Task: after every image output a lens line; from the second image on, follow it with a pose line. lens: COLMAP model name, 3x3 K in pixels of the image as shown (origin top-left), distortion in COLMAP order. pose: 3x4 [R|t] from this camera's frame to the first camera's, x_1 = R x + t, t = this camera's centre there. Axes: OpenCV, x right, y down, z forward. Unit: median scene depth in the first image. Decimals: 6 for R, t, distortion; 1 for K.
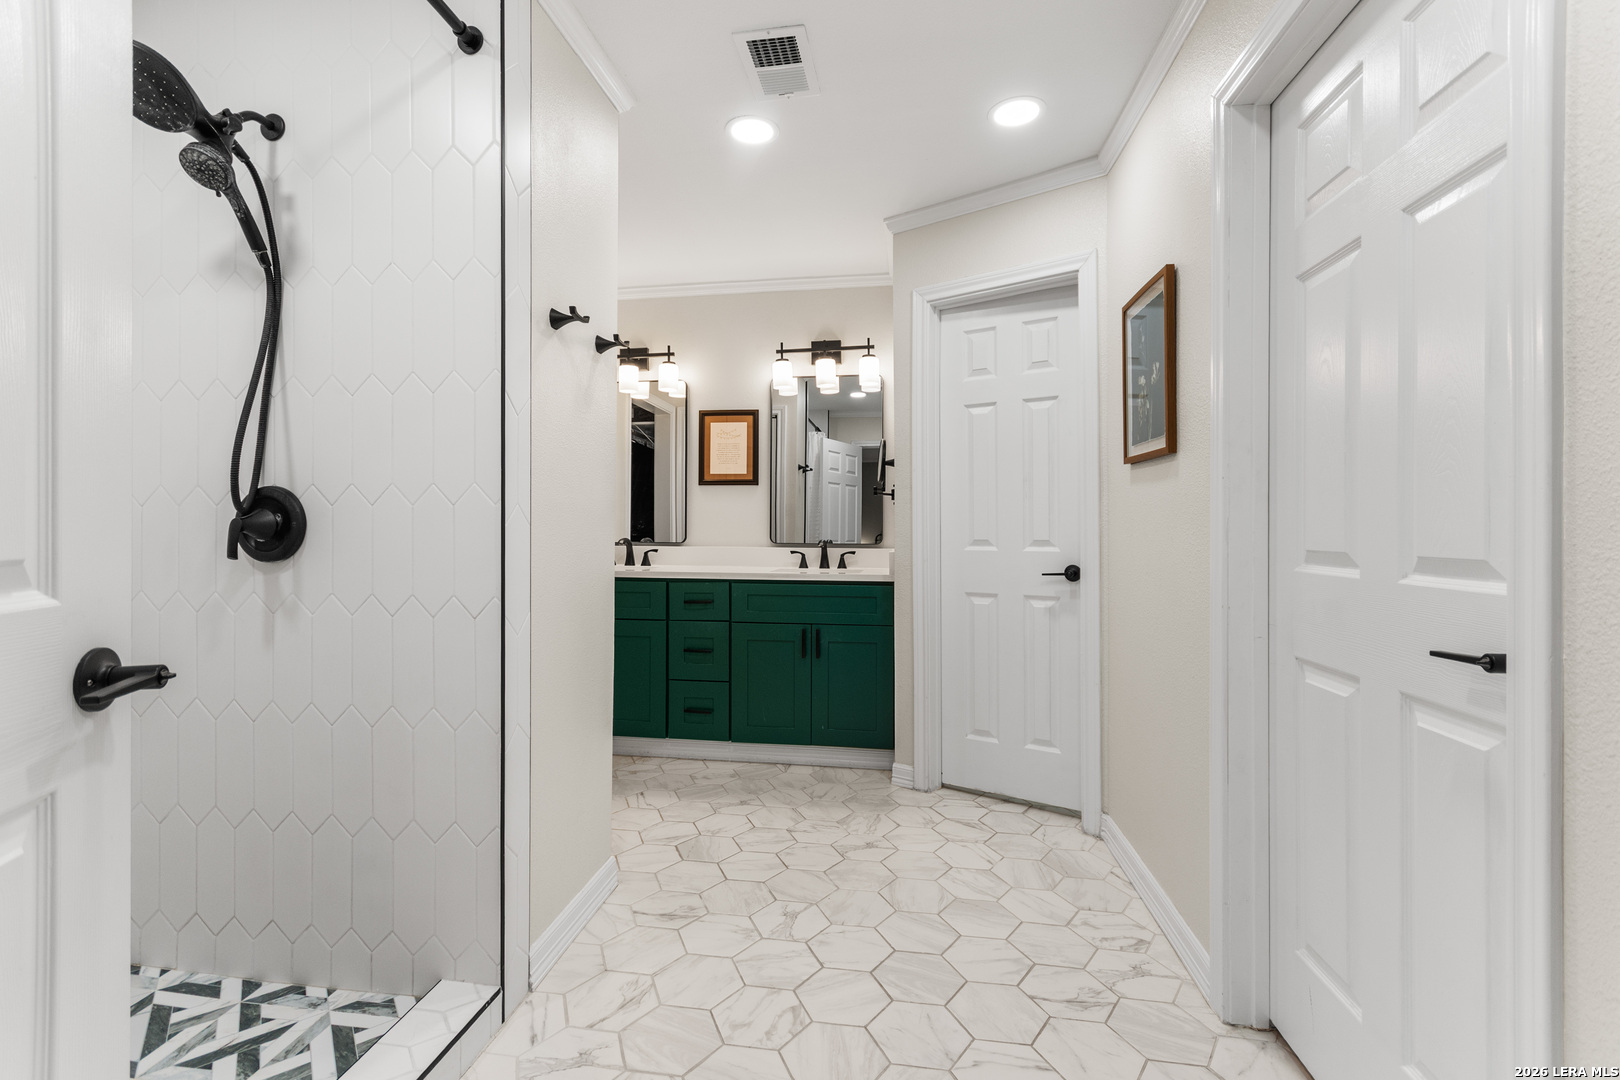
lens RADIAL K [[731.2, 0, 802.2], [0, 731.2, 533.4], [0, 0, 1]] dist [0.001473, 0.000707]
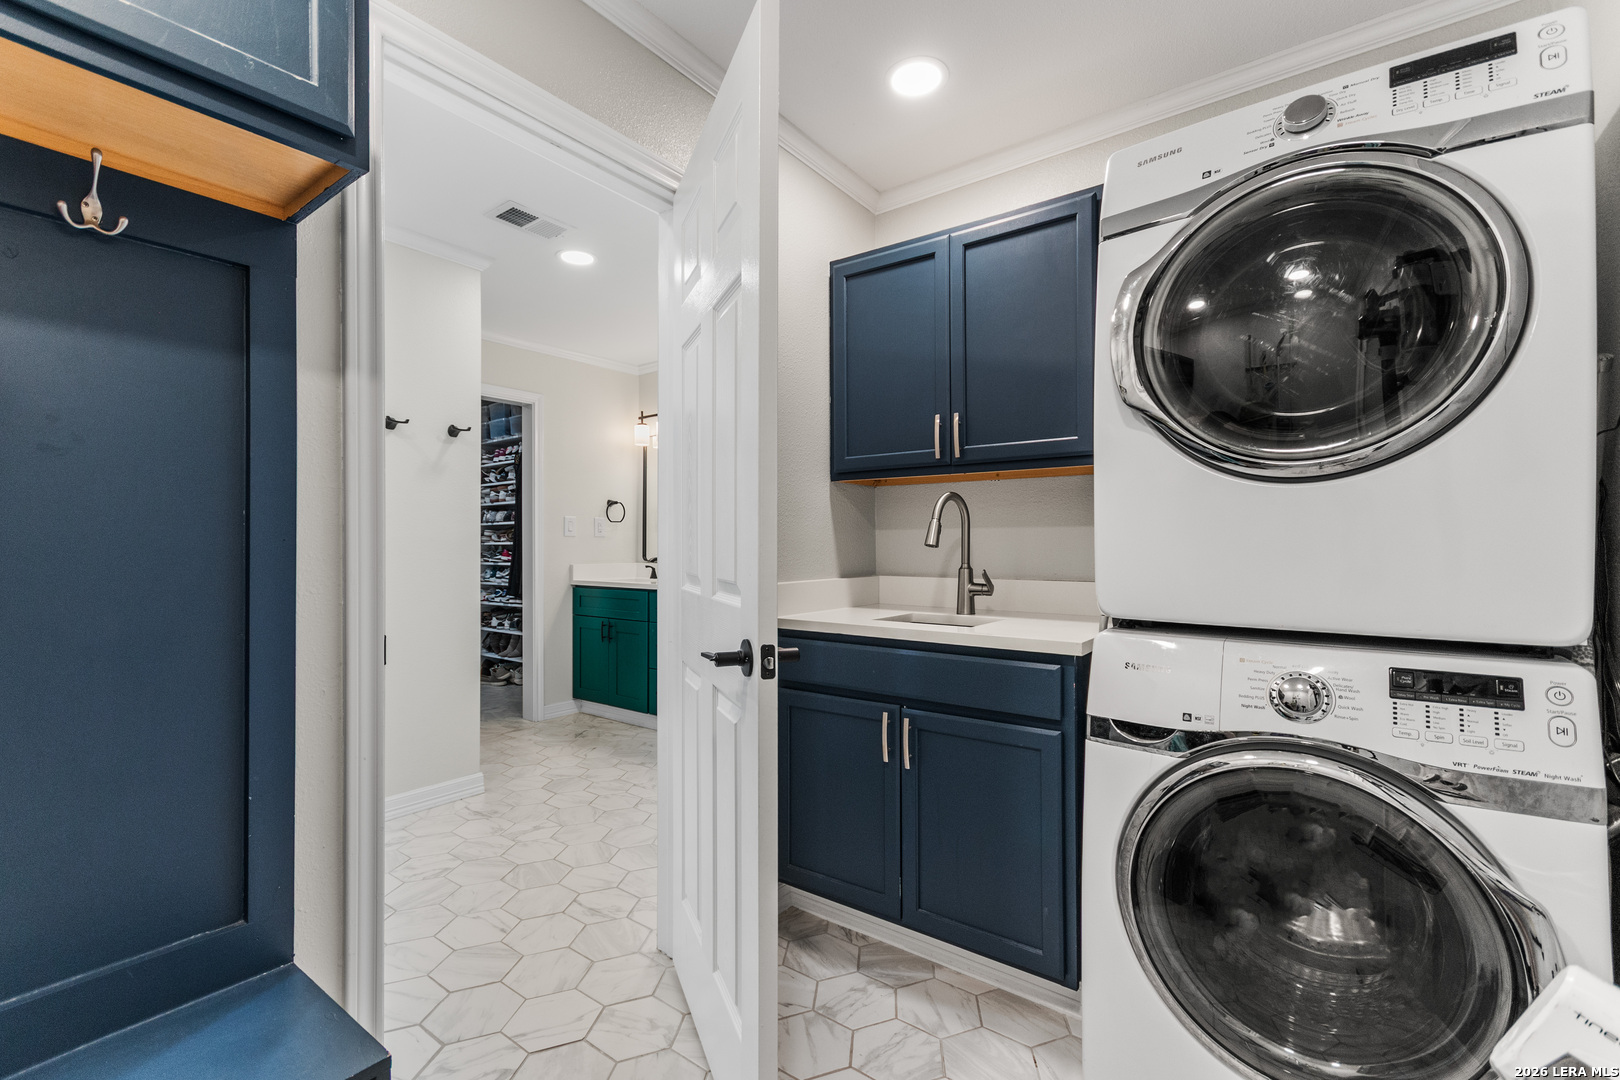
lens RADIAL K [[731.2, 0, 802.2], [0, 731.2, 533.4], [0, 0, 1]] dist [0.001473, 0.000707]
pose [[0.880172, -0.009374, -0.474563, 0.997710], [-0.002870, 0.999682, -0.025071, 0.000488], [0.474647, 0.023428, 0.879865, 0.010830]]
